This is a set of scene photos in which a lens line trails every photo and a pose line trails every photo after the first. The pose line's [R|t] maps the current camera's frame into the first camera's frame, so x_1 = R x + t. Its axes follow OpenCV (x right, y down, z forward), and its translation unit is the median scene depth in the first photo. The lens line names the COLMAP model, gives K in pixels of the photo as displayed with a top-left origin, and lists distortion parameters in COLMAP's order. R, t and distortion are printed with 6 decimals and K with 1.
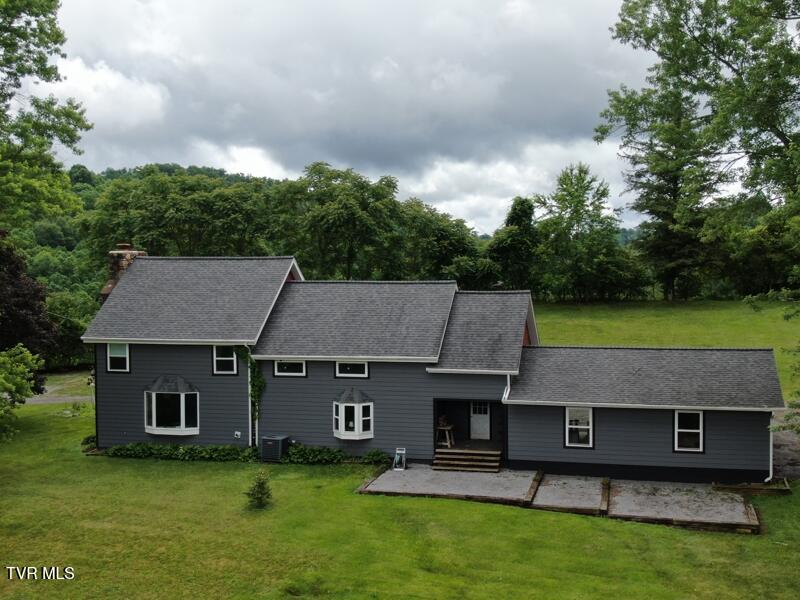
lens RADIAL K [[1012.7, 0, 399.9], [0, 1012.7, 299.1], [0, 0, 1]] dist [0.024657, 0.000000]
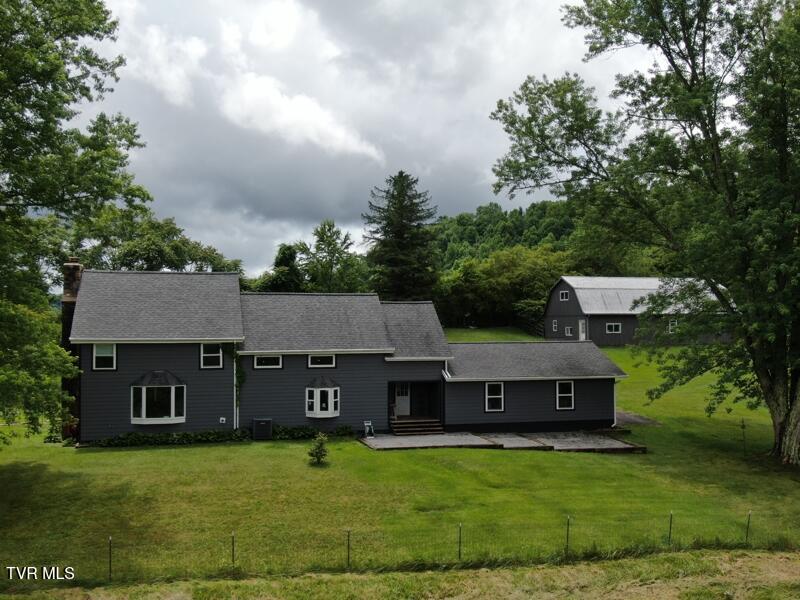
lens RADIAL K [[910.0, 0, 399.9], [0, 910.0, 299.4], [0, 0, 1]] dist [-0.085092, 0.000000]
pose [[0.866565, 0.019177, 0.498695, -0.506610], [0.017630, 0.997461, -0.068992, 0.071152], [-0.498752, 0.068578, 0.864027, -0.004490]]
